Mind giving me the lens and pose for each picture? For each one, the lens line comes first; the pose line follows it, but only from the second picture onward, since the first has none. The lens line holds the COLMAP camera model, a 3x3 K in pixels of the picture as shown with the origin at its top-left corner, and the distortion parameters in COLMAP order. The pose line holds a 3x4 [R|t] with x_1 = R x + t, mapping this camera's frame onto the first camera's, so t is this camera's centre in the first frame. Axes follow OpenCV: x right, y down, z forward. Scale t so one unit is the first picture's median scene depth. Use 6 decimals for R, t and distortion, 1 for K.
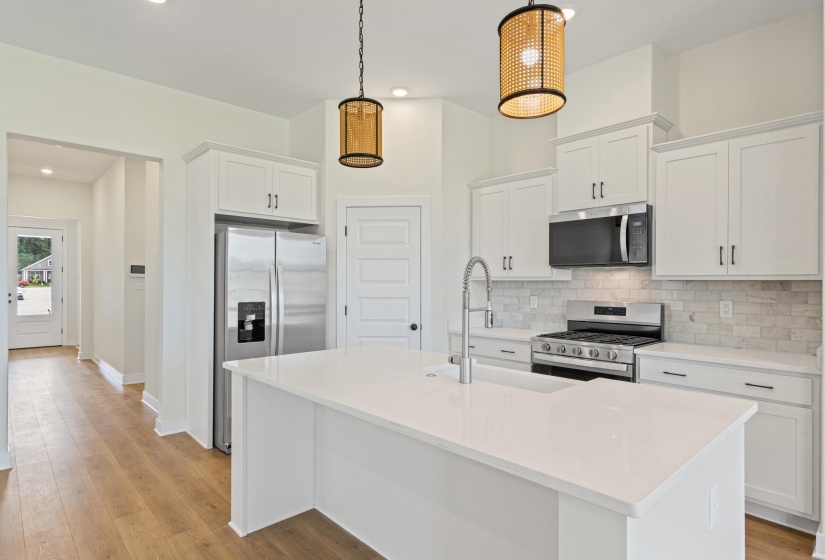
lens RADIAL K [[447.3, 0, 412.5], [0, 447.3, 280.0], [0, 0, 1]] dist [-0.003423, -0.000934]
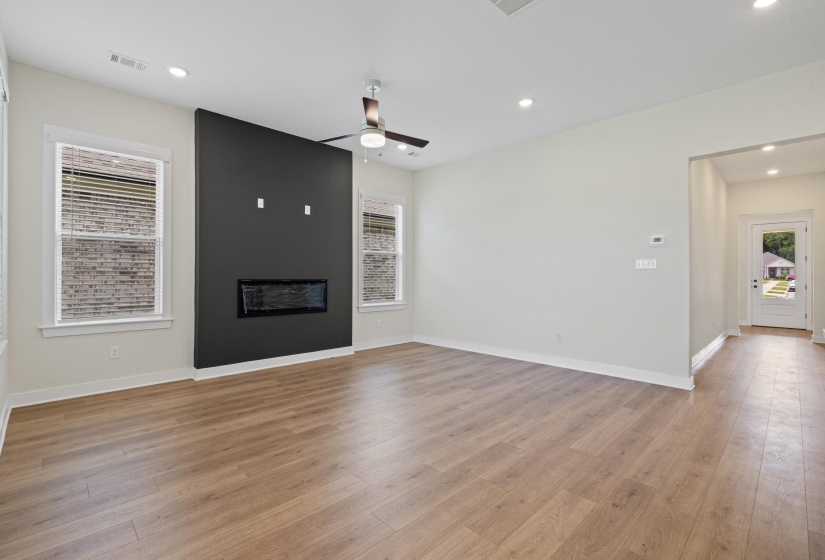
lens RADIAL K [[379.9, 0, 401.2], [0, 379.9, 274.1], [0, 0, 1]] dist [-0.004304, -0.000744]
pose [[0.015248, -0.004977, -0.999871, 0.256968], [0.000305, 0.999988, -0.004973, 0.044787], [0.999884, -0.000229, 0.015249, 0.040208]]
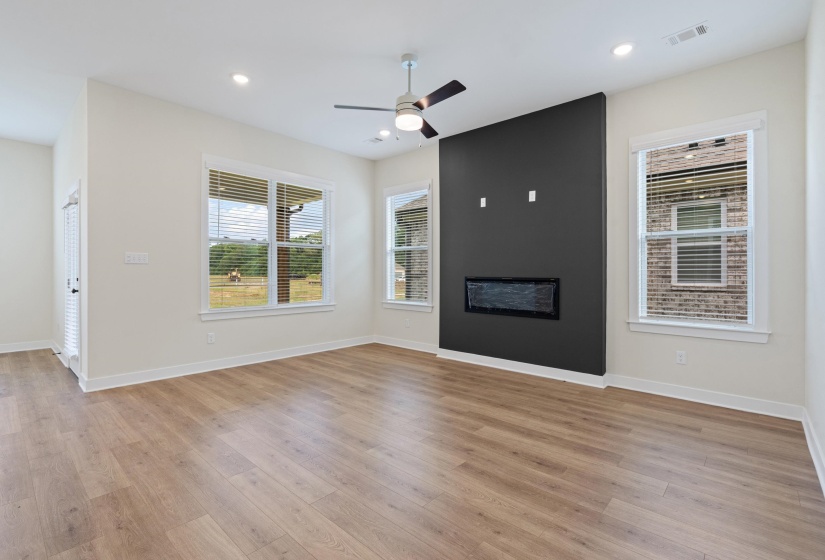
lens RADIAL K [[379.9, 0, 401.2], [0, 379.9, 274.1], [0, 0, 1]] dist [-0.004304, -0.000744]
pose [[-0.997350, -0.003989, -0.072642, -0.666653], [-0.003810, 0.999989, -0.002596, 0.050934], [0.072652, -0.002312, -0.997355, 0.881003]]
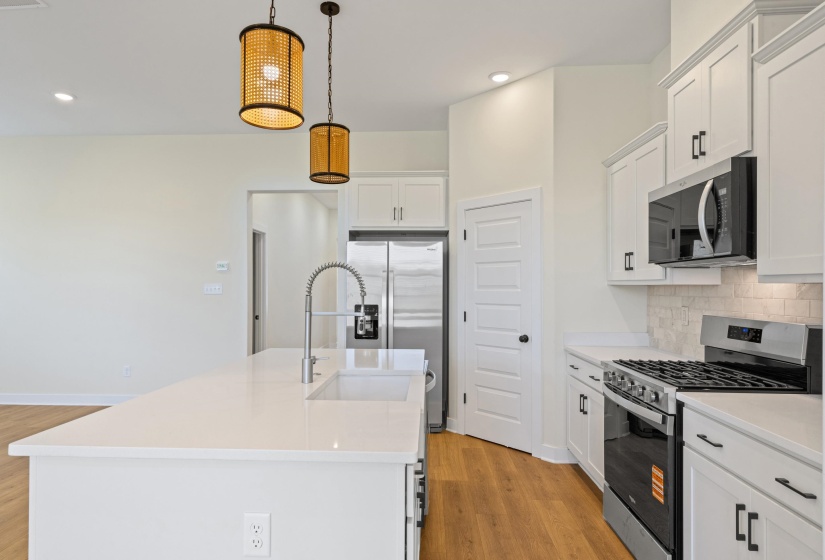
lens RADIAL K [[483.9, 0, 408.3], [0, 483.9, 282.3], [0, 0, 1]] dist [0.000764, 0.000606]
pose [[0.698554, -0.008051, -0.715512, 0.585706], [0.002972, 0.999961, -0.008350, 0.002471], [0.715552, 0.003706, 0.698550, 0.199809]]
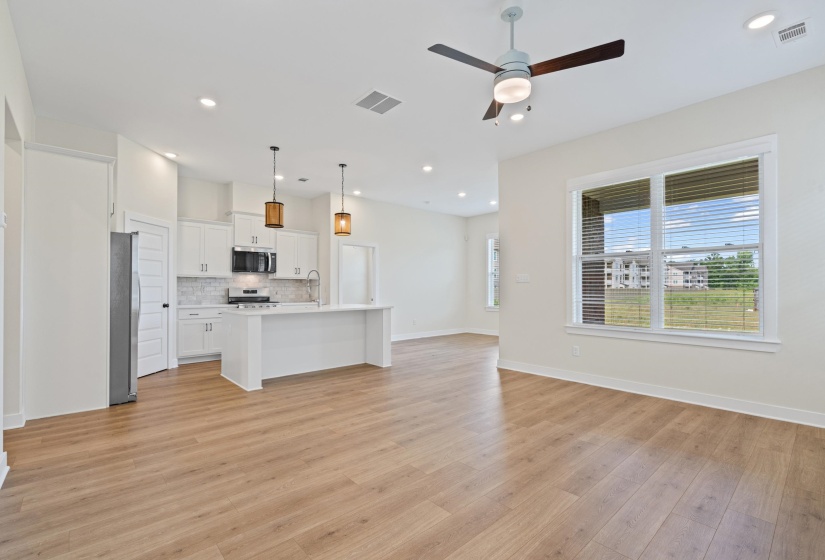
lens RADIAL K [[372.2, 0, 412.5], [0, 372.2, 280.0], [0, 0, 1]] dist [-0.002016, 0.000047]
pose [[0.004860, 0.021211, 0.999763, -1.436072], [-0.004817, 0.999764, -0.021187, 0.044955], [-0.999977, -0.004713, 0.004961, 0.156410]]
